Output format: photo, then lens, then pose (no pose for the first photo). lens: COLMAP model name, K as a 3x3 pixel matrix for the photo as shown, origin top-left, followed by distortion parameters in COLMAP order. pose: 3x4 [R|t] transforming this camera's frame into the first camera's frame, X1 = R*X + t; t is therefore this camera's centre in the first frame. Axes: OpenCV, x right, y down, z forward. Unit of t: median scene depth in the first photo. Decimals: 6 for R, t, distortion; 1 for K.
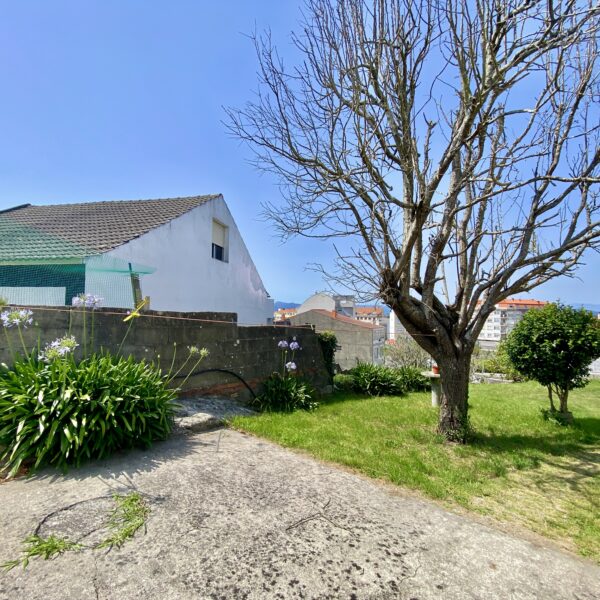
lens RADIAL K [[327.3, 0, 300.0], [0, 327.3, 300.0], [0, 0, 1]] dist [0.055556, -0.046719]
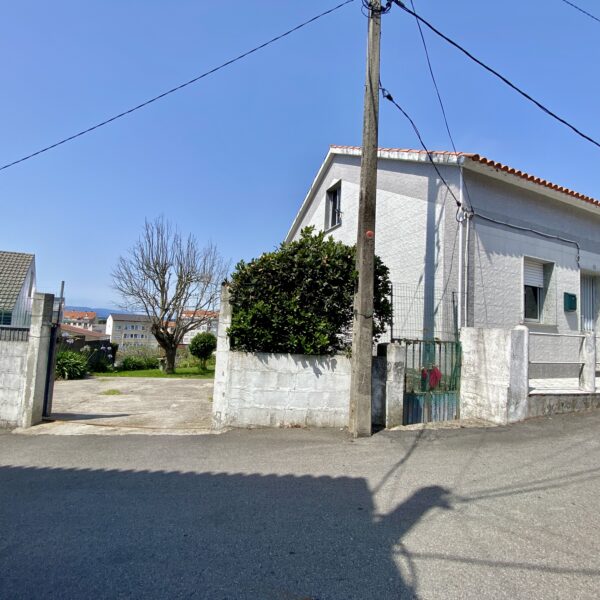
lens RADIAL K [[327.3, 0, 300.0], [0, 327.3, 300.0], [0, 0, 1]] dist [0.055556, -0.046719]
pose [[0.689622, 0.079703, 0.719770, -1.037815], [-0.067662, 0.996669, -0.045538, -0.253415], [-0.721002, -0.017297, 0.692718, -2.153720]]
